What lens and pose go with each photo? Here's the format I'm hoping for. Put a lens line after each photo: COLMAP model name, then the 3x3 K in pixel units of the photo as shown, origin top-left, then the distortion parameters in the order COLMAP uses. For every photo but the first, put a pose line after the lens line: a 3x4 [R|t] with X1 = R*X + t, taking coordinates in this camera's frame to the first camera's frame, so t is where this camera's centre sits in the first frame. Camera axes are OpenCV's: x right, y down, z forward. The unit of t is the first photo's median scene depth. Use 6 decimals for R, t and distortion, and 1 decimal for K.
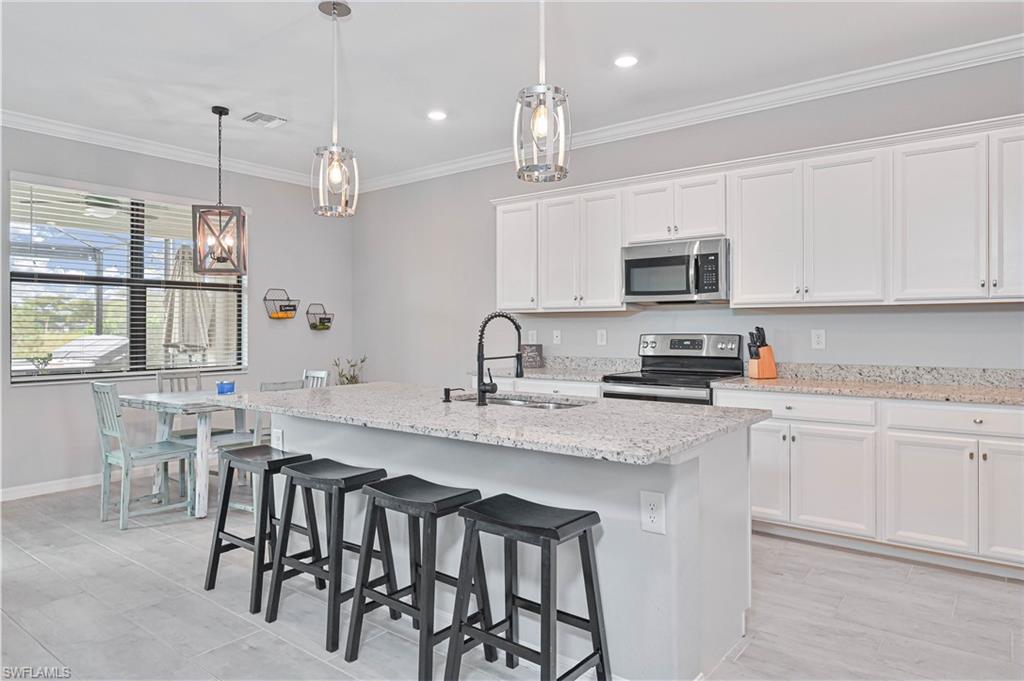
lens RADIAL K [[638.1, 0, 512.4], [0, 638.1, 330.9], [0, 0, 1]] dist [-0.004278, -0.001953]
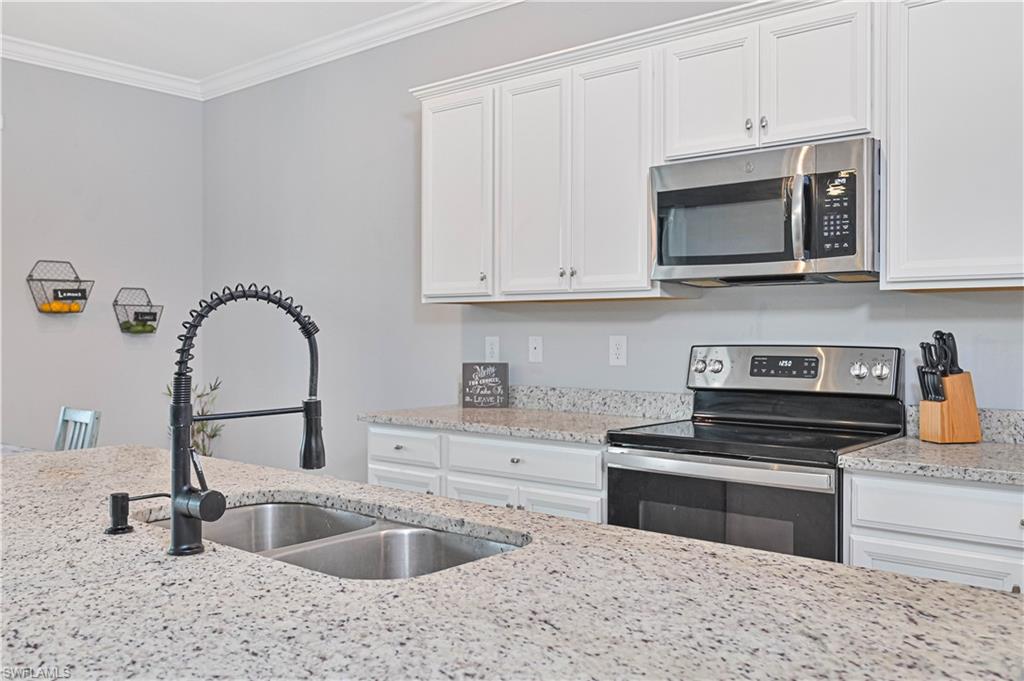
lens RADIAL K [[878.6, 0, 512.3], [0, 878.6, 336.7], [0, 0, 1]] dist [0.007583, 0.001165]
pose [[0.999391, 0.005013, -0.034533, 0.093259], [-0.005003, 0.999987, 0.000397, -0.001133], [0.034535, -0.000224, 0.999403, 0.339320]]
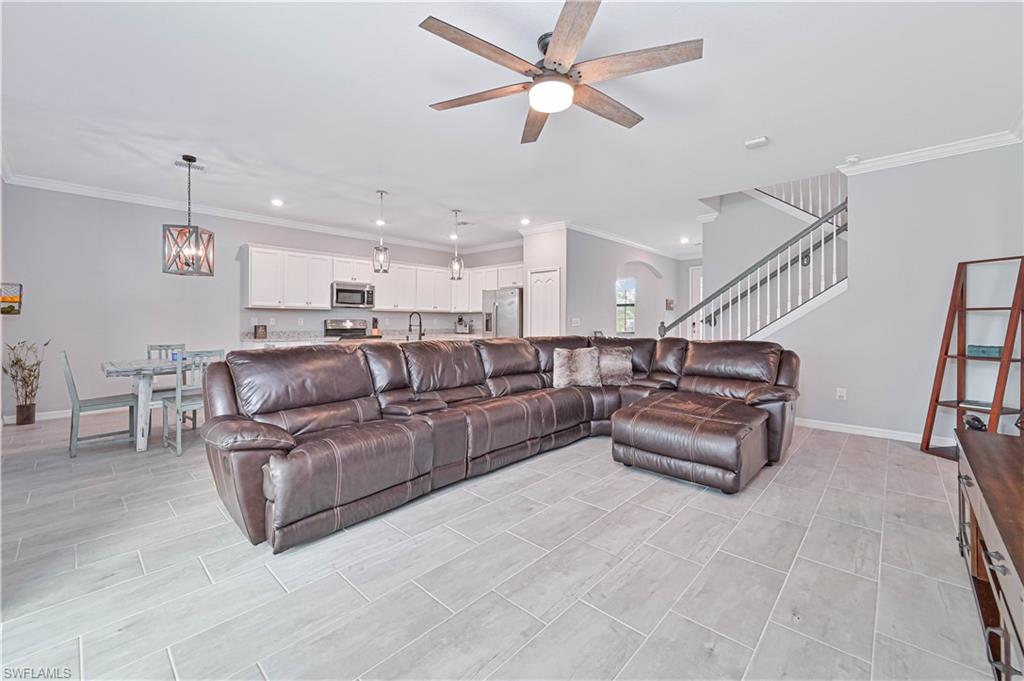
lens RADIAL K [[412.0, 0, 516.6], [0, 412.0, 324.3], [0, 0, 1]] dist [0.000165, 0.000014]
pose [[0.095422, -0.000961, 0.995436, -1.343682], [0.001096, 0.999999, 0.000860, 0.022910], [-0.995436, 0.001009, 0.095423, 0.191569]]
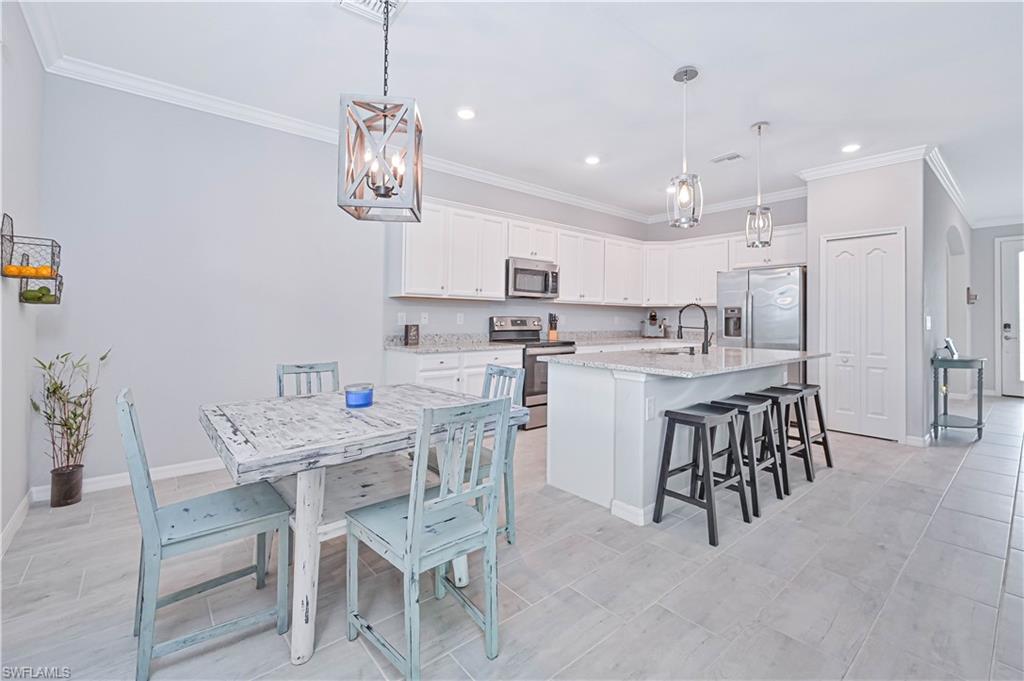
lens RADIAL K [[444.5, 0, 519.2], [0, 444.5, 313.2], [0, 0, 1]] dist [-0.000768, 0.000261]
pose [[0.202768, 0.018855, 0.979045, -0.890719], [-0.005567, 0.999821, -0.018102, 0.017385], [-0.979211, -0.001780, 0.202836, 0.807486]]
